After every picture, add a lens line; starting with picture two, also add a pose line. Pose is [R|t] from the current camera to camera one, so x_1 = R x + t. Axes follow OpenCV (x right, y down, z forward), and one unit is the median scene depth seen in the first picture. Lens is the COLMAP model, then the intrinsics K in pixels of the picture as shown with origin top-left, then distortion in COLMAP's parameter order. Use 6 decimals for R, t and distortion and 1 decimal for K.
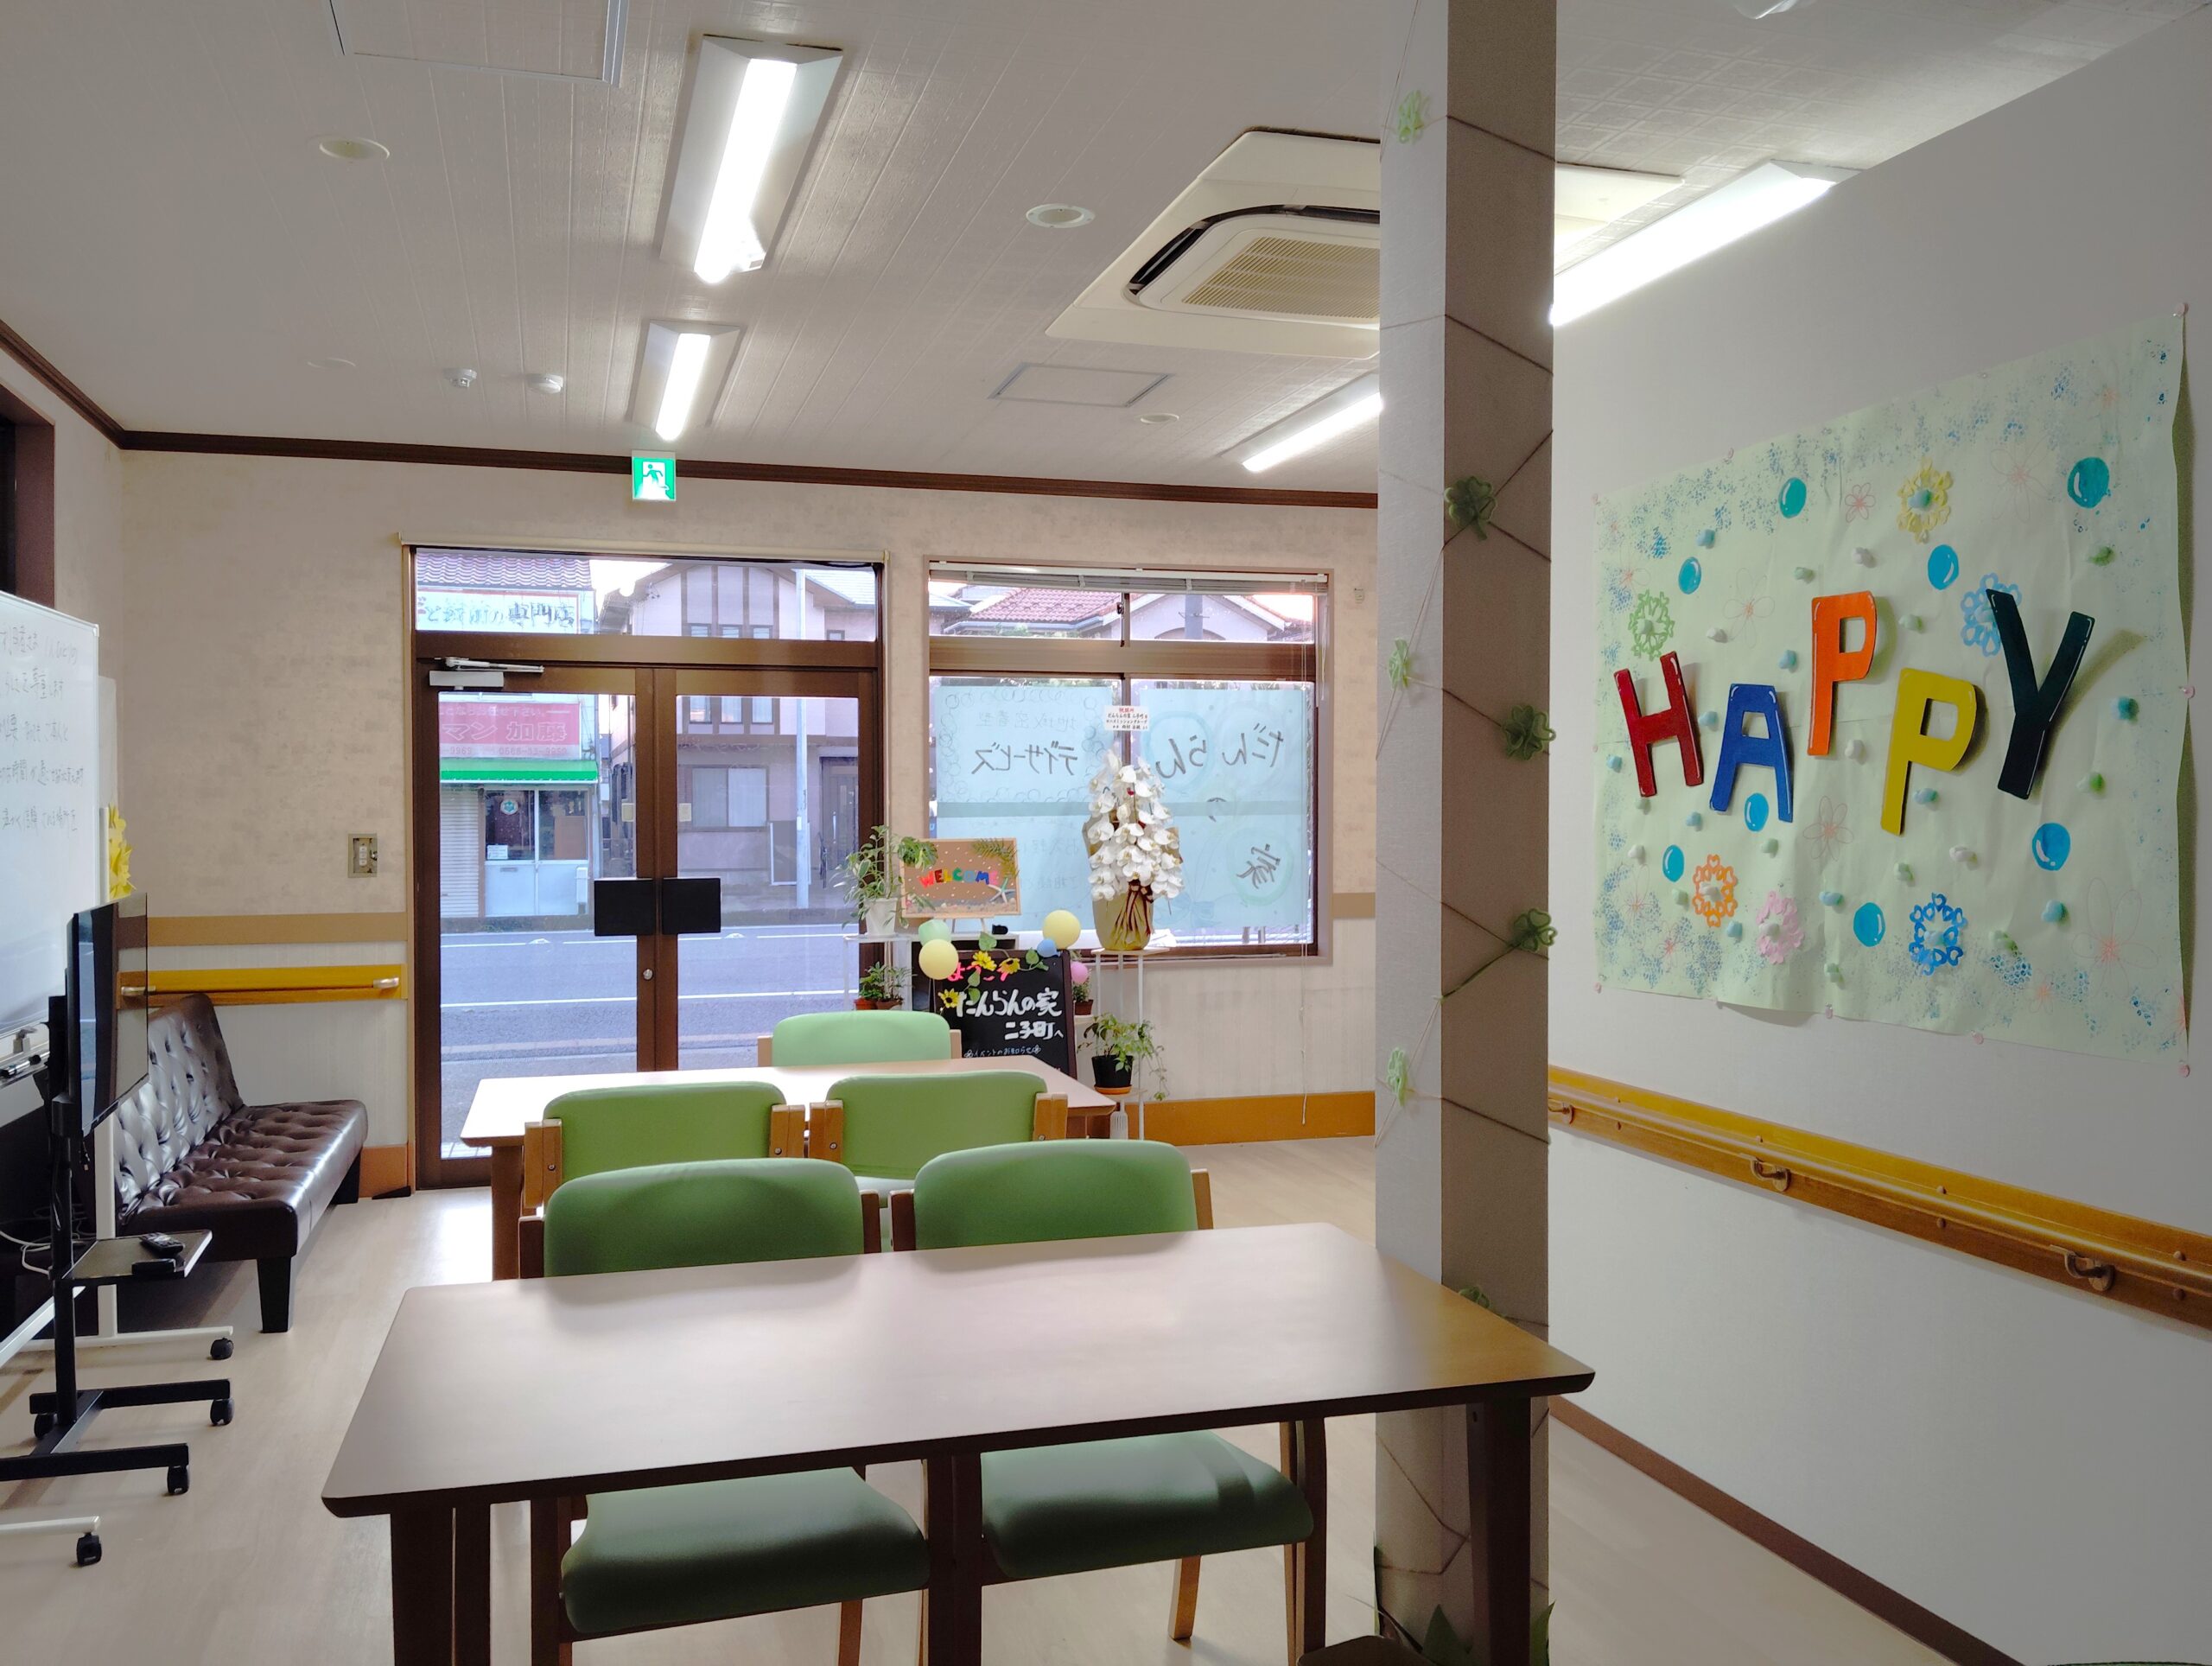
lens RADIAL K [[1822.5, 0, 1107.4], [0, 1822.5, 832.1], [0, 0, 1]] dist [-0.062265, -0.019031]
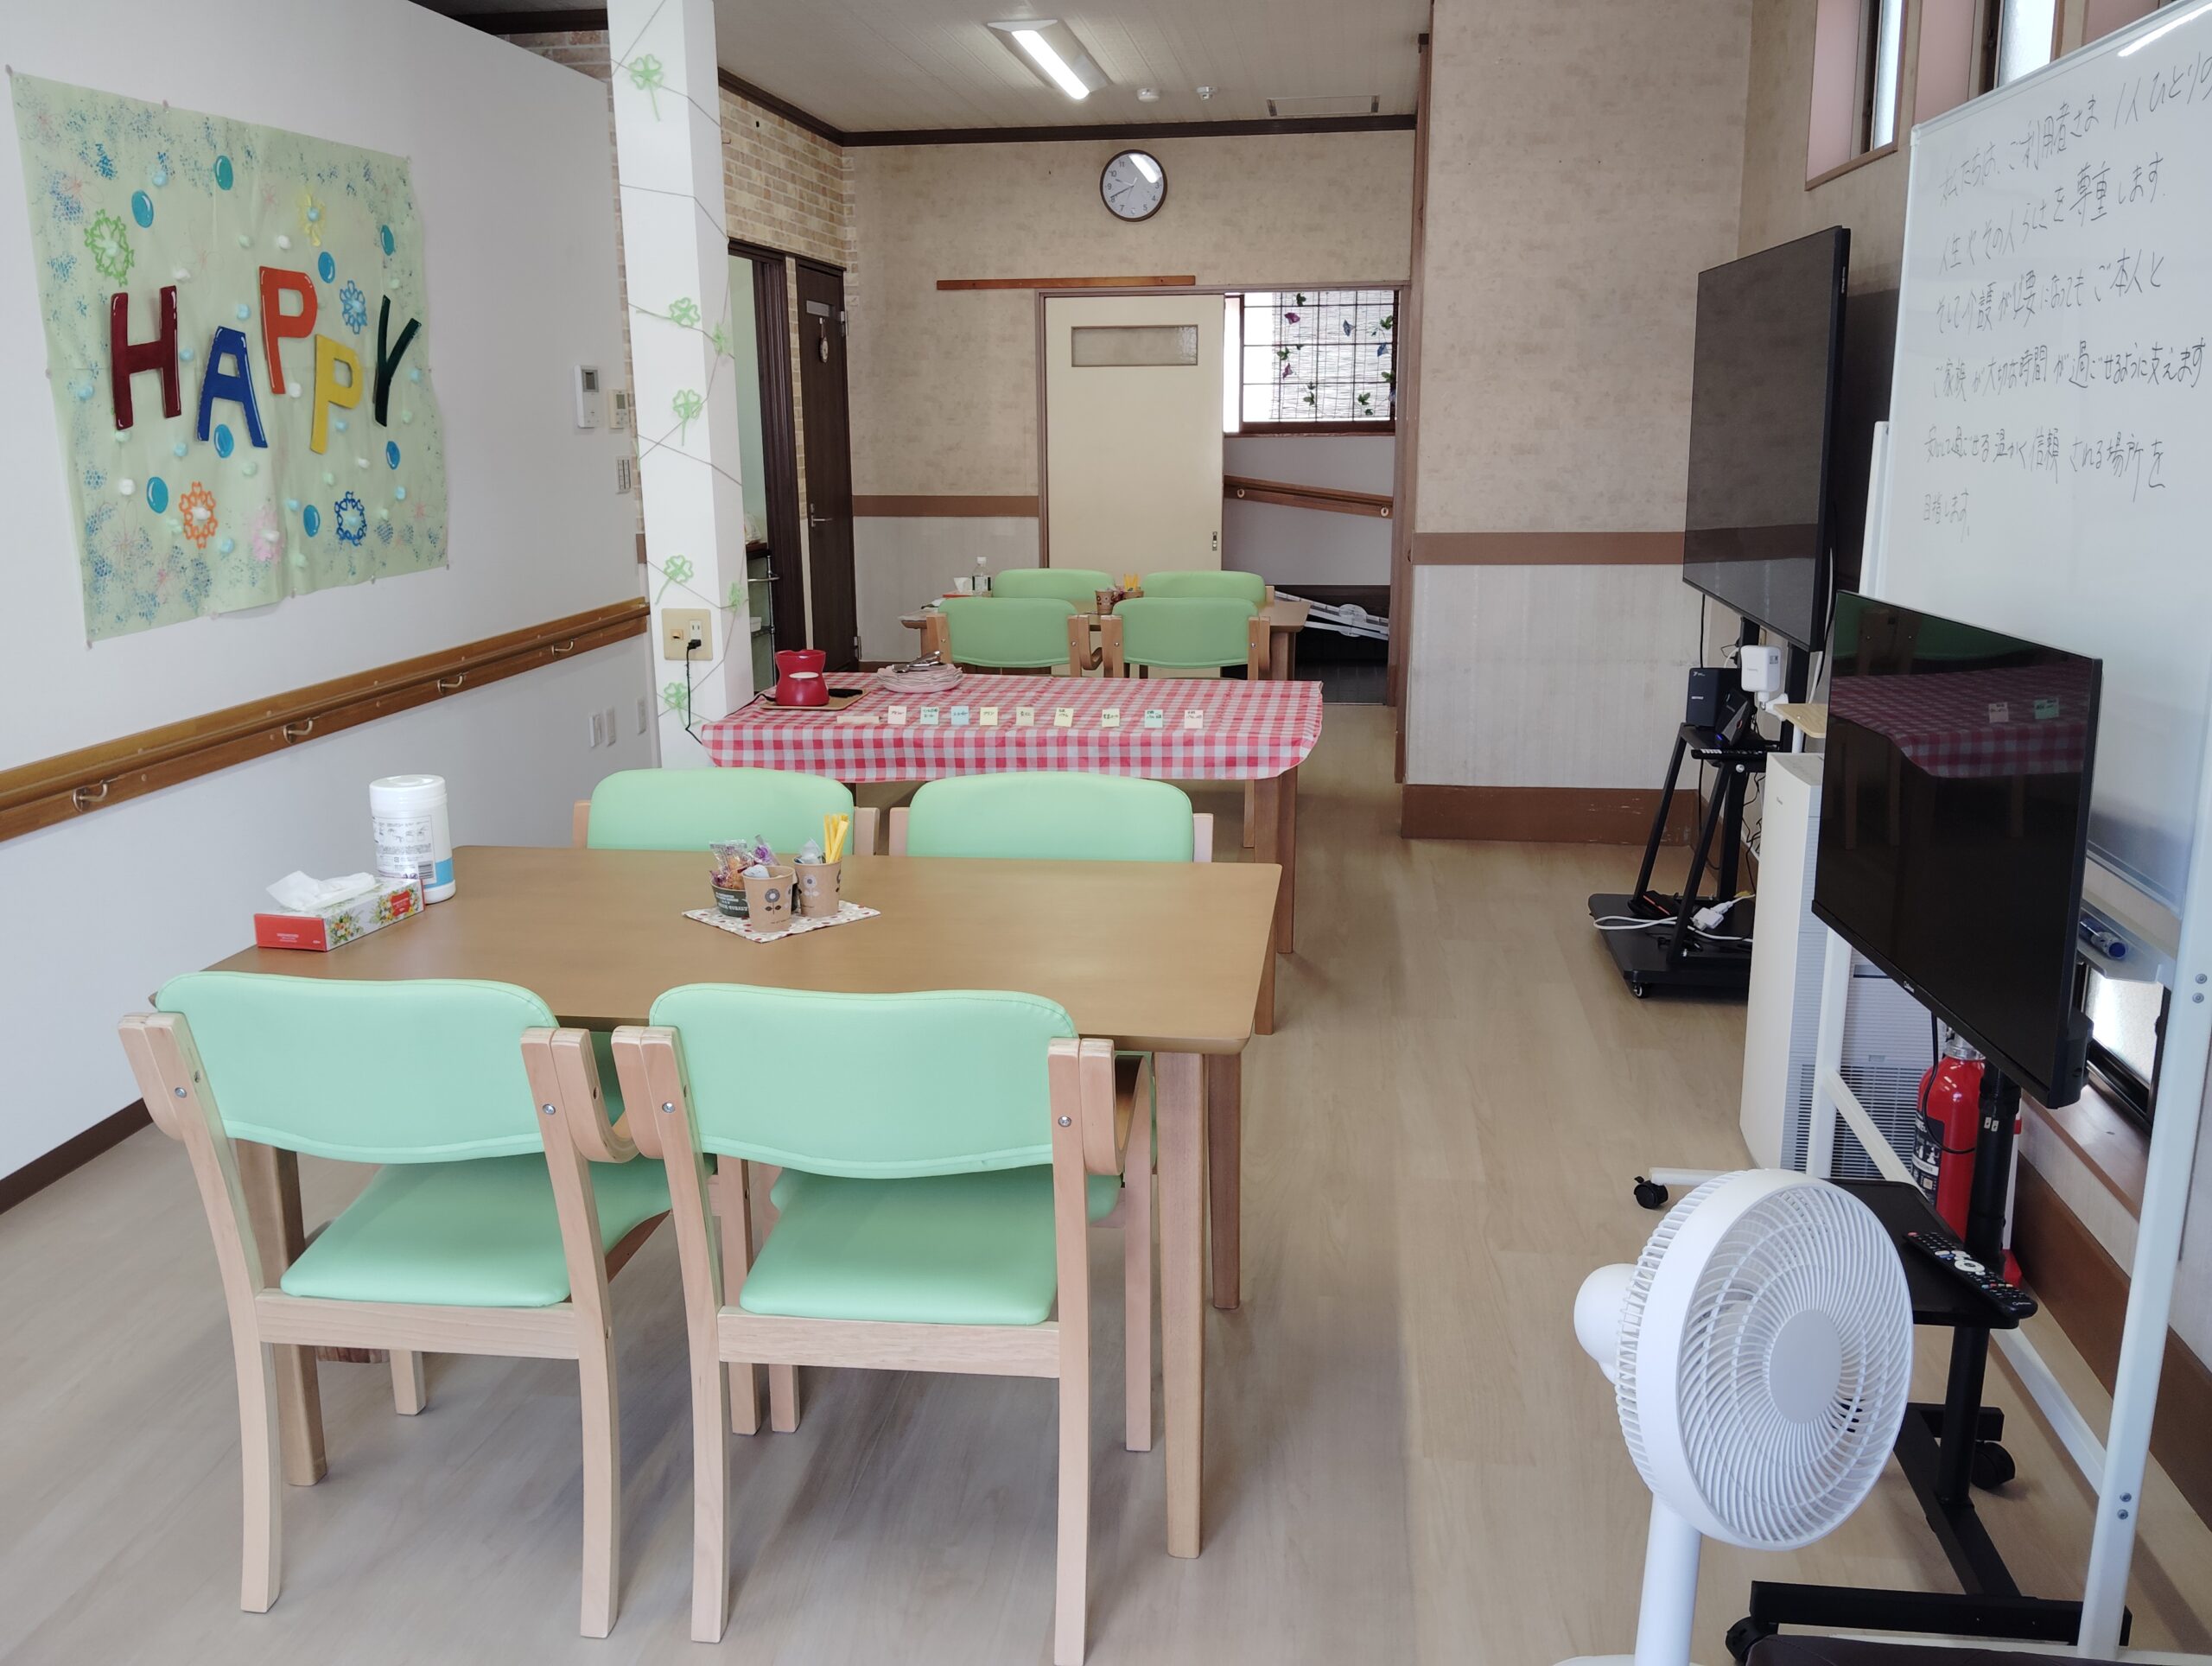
lens RADIAL K [[1822.5, 0, 1107.7], [0, 1822.5, 831.4], [0, 0, 1]] dist [-0.062265, -0.019031]
pose [[-0.915806, -0.083202, 0.392909, -0.609926], [0.012956, 0.971677, 0.235960, -0.029728], [-0.401412, 0.221184, -0.888789, 1.782780]]
